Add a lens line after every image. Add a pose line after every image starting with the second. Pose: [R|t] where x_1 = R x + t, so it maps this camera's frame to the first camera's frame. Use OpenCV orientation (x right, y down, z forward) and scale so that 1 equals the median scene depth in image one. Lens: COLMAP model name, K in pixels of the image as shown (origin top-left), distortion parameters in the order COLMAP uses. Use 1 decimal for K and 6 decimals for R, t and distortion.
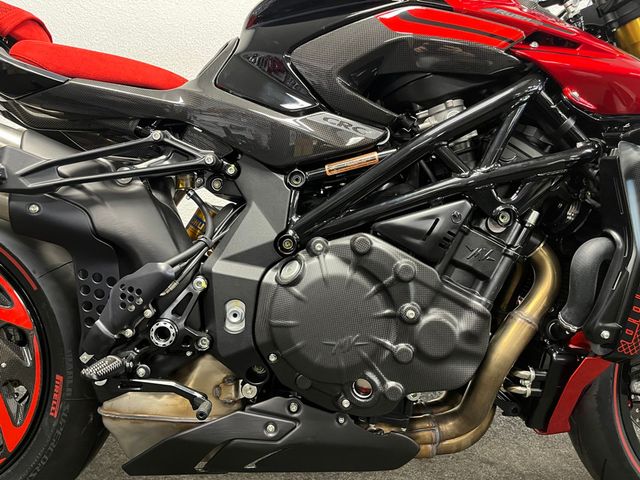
lens RADIAL K [[500.9, 0, 320.0], [0, 500.9, 240.0], [0, 0, 1]] dist [0.011337, 0.000711]
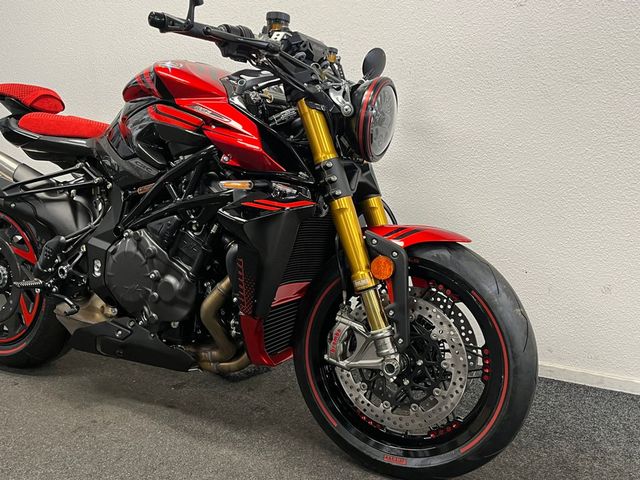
lens RADIAL K [[622.4, 0, 320.0], [0, 622.4, 240.0], [0, 0, 1]] dist [0.002985, -0.001587]
pose [[0.890783, 0.084183, -0.446562, 1.613837], [-0.052896, 0.995220, 0.082098, -0.186591], [0.451339, -0.049510, 0.890978, -0.688177]]
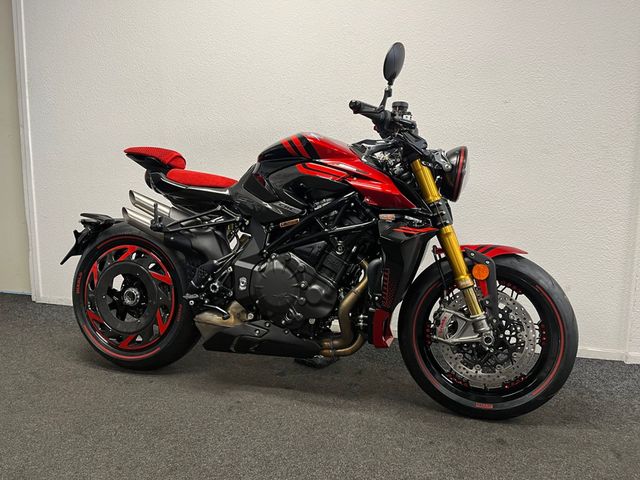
lens RADIAL K [[500.9, 0, 320.0], [0, 500.9, 240.0], [0, 0, 1]] dist [0.011337, 0.000711]
pose [[0.959659, 0.035376, -0.278932, 0.893926], [-0.037792, 0.999280, -0.003286, -0.069267], [0.278615, 0.013694, 0.960305, -1.294112]]
